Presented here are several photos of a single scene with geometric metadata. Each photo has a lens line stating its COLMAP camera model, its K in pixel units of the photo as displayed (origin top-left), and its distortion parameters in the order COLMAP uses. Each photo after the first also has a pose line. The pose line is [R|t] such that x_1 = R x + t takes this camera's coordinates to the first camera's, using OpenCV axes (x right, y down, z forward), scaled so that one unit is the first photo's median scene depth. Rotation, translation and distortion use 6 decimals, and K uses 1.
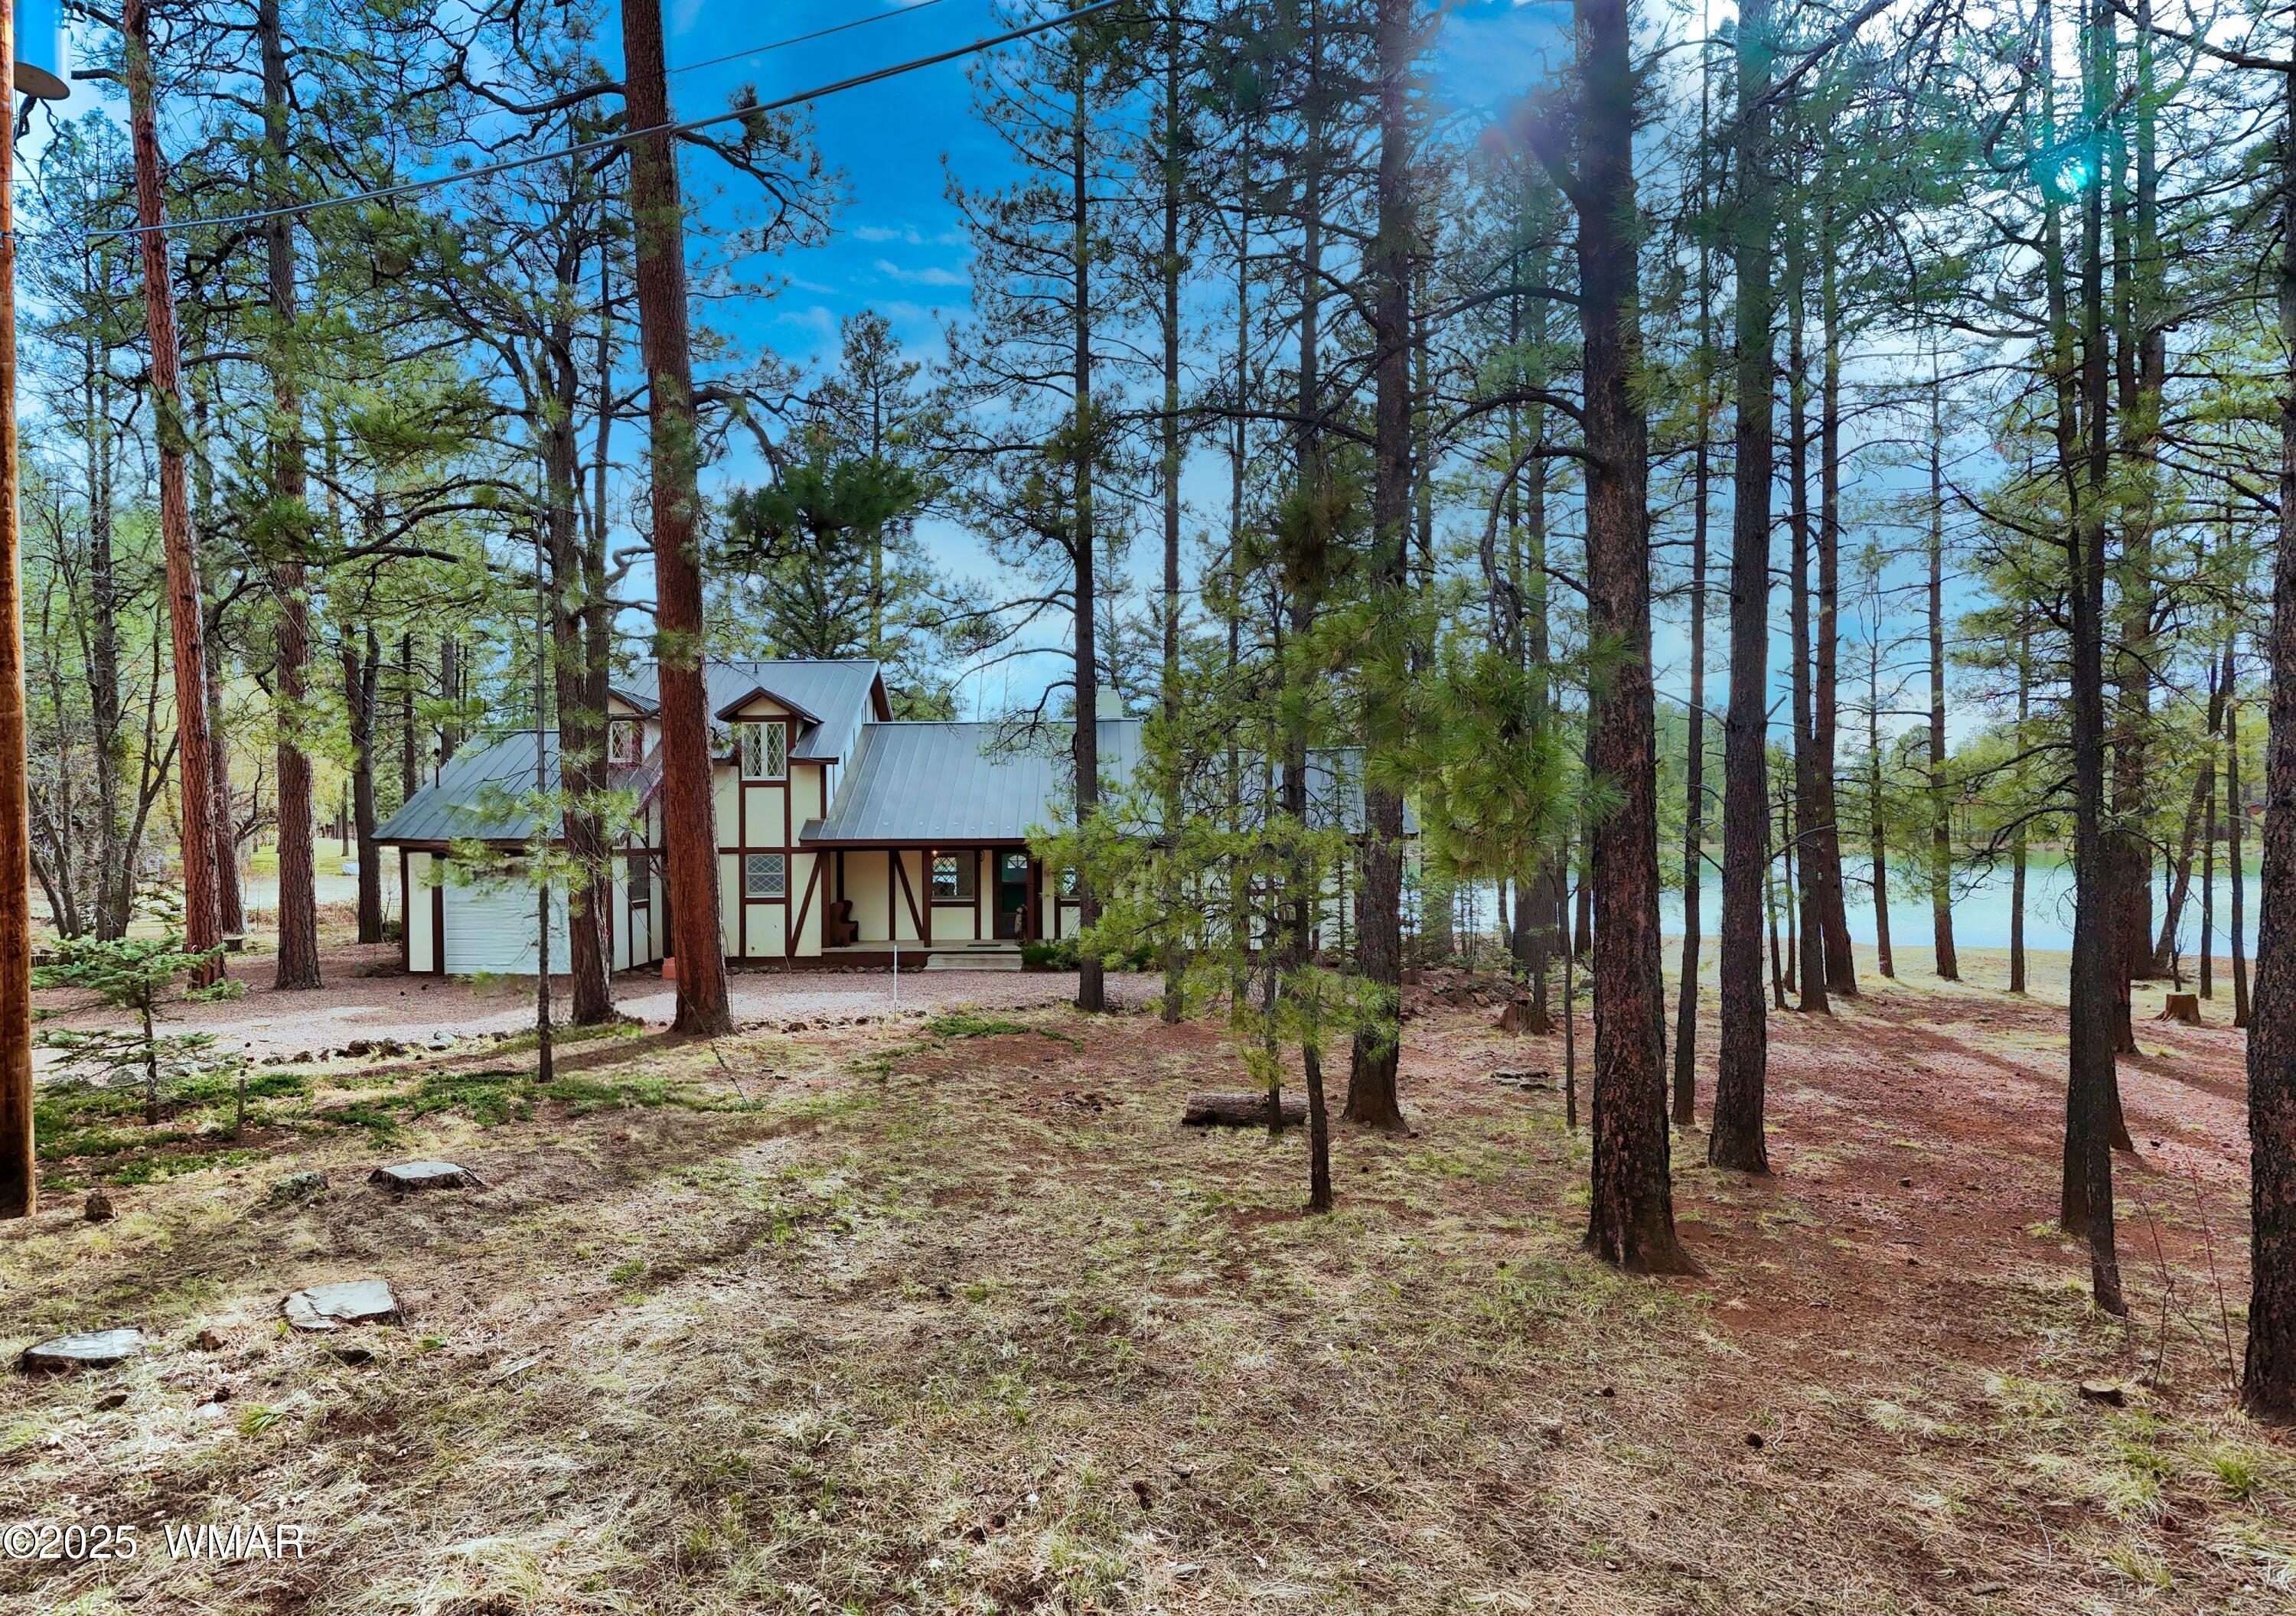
lens RADIAL K [[1597.1, 0, 1148.0], [0, 1597.1, 808.0], [0, 0, 1]] dist [0.001639, 0.000031]
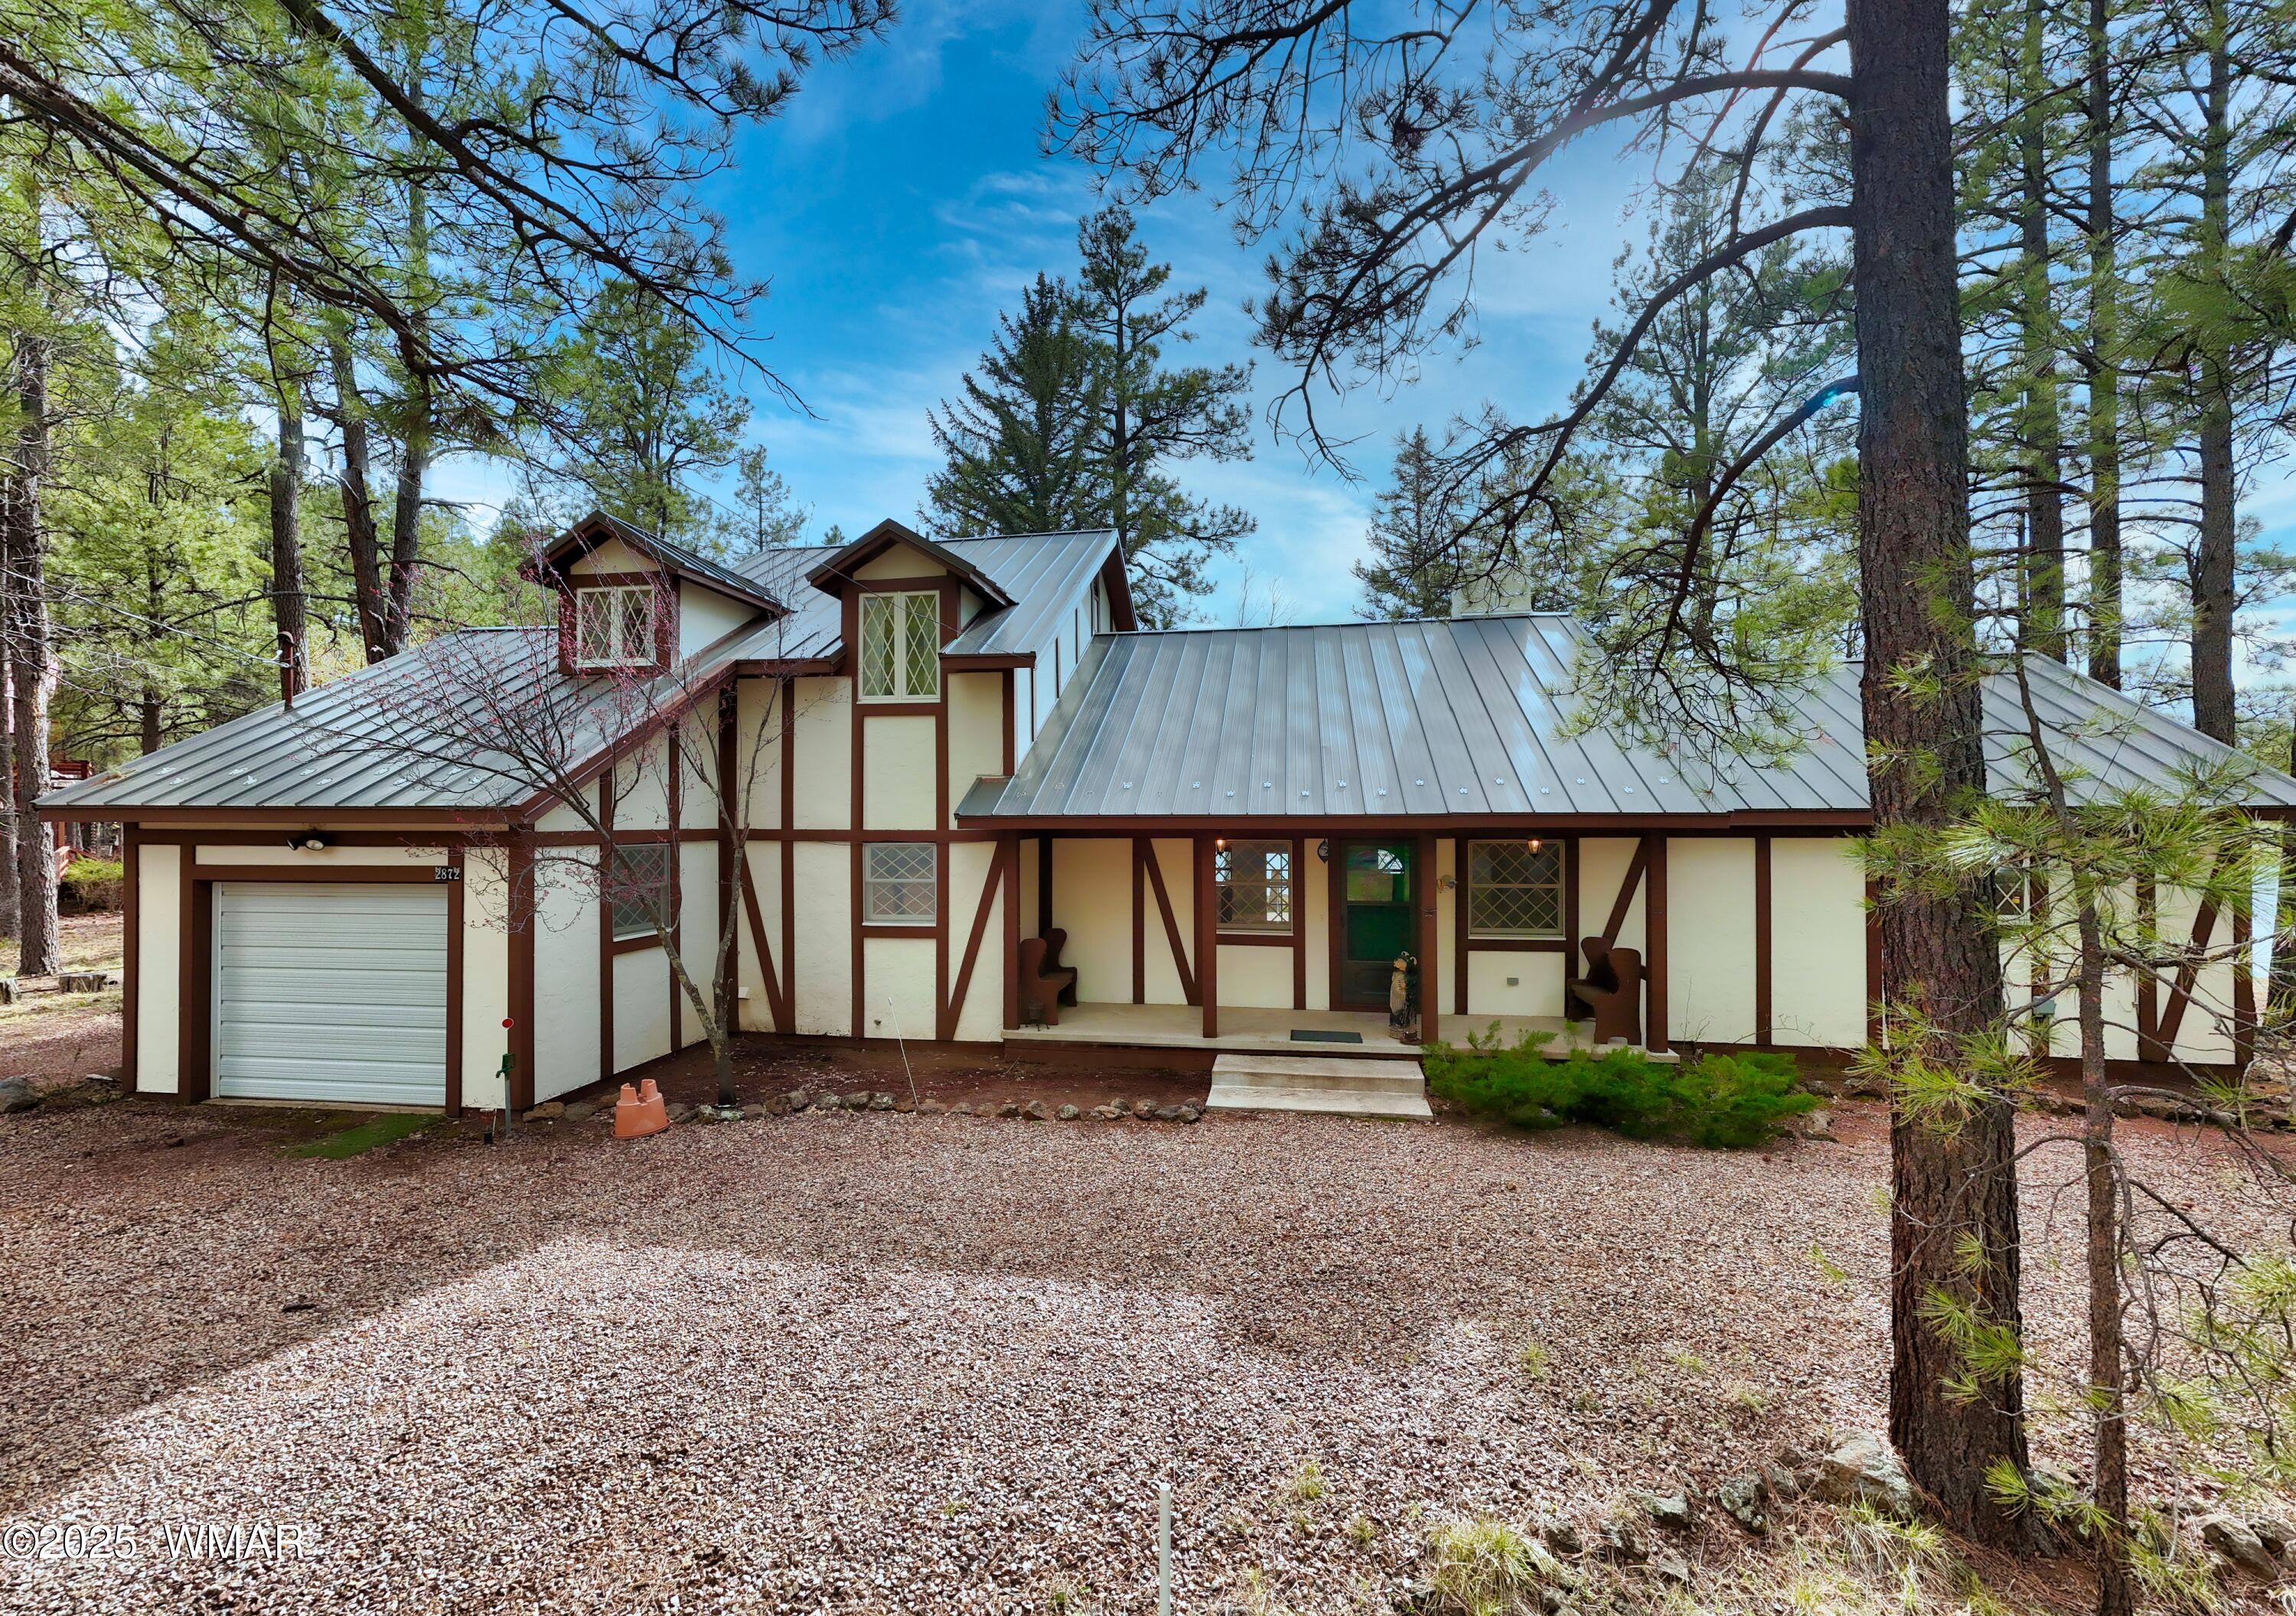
lens RADIAL K [[1597.1, 0, 1148.0], [0, 1597.1, 808.0], [0, 0, 1]] dist [0.001639, 0.000031]
pose [[0.988548, 0.003415, -0.150868, -0.079411], [-0.000601, 0.999825, 0.018694, 0.007388], [0.150905, -0.018389, 0.988377, 0.490783]]
